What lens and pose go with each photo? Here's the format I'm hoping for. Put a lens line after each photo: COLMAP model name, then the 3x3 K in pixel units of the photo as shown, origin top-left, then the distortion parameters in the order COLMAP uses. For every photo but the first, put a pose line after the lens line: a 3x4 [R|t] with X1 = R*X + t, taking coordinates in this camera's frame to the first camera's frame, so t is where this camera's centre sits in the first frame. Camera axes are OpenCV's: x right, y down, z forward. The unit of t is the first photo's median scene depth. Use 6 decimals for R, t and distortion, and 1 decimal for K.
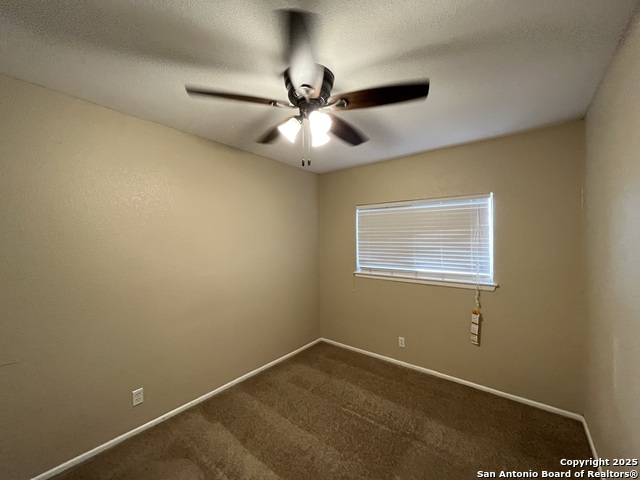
lens RADIAL K [[256.4, 0, 320.7], [0, 256.4, 241.6], [0, 0, 1]] dist [-0.003393, -0.000192]
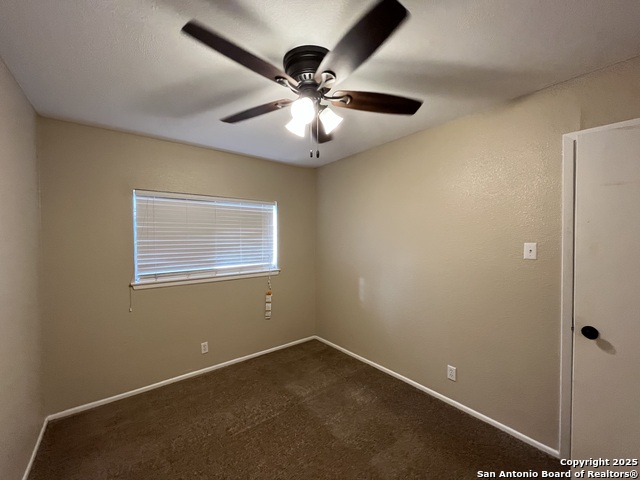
lens RADIAL K [[256.4, 0, 321.8], [0, 256.4, 238.8], [0, 0, 1]] dist [-0.003393, -0.000192]
pose [[0.237808, -0.014952, 0.971197, -0.519064], [0.008935, 0.999873, 0.013206, -0.010377], [-0.971271, 0.005537, 0.237911, 0.395919]]
